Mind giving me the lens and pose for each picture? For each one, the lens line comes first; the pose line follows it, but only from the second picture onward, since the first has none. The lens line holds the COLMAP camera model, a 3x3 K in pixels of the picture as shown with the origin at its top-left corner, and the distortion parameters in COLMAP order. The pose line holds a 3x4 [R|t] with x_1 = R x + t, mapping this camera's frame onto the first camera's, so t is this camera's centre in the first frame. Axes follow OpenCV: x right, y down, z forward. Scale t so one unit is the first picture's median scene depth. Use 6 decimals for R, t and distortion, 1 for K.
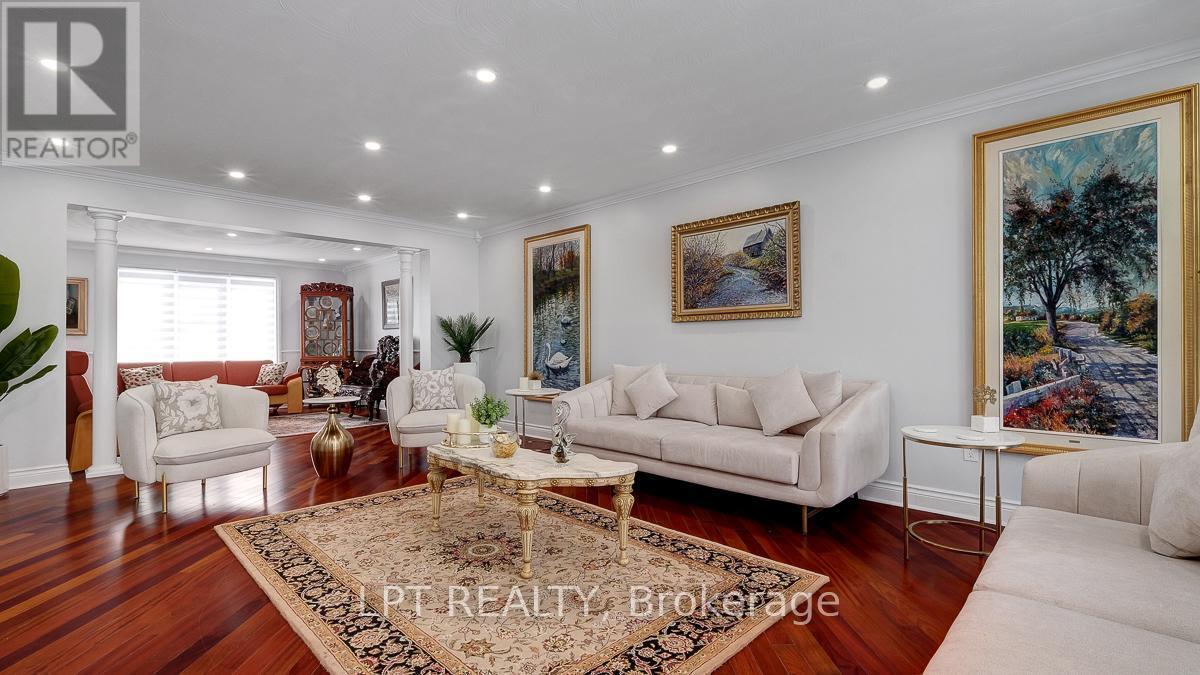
lens RADIAL K [[552.8, 0, 604.1], [0, 552.8, 345.3], [0, 0, 1]] dist [-0.007355, -0.000329]
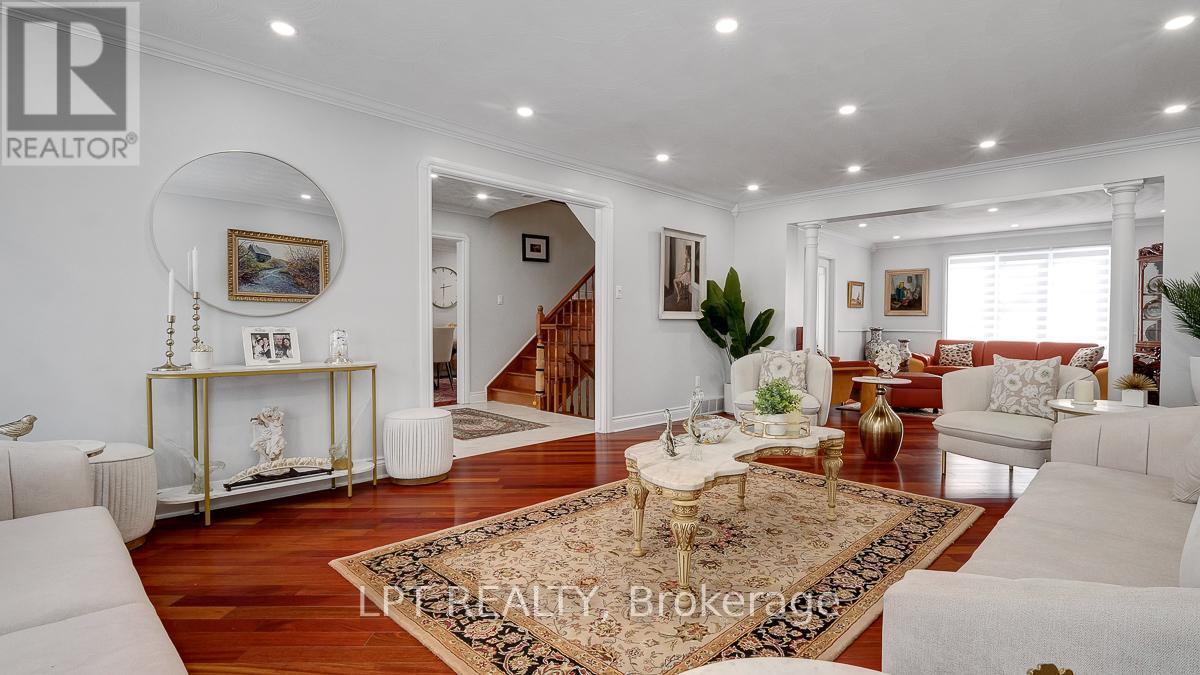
lens RADIAL K [[552.8, 0, 625.6], [0, 552.8, 360.3], [0, 0, 1]] dist [-0.007355, -0.000329]
pose [[0.007203, 0.071932, -0.997384, 0.542251], [-0.008691, 0.997376, 0.071868, -0.003129], [0.999936, 0.008151, 0.007809, 0.628106]]
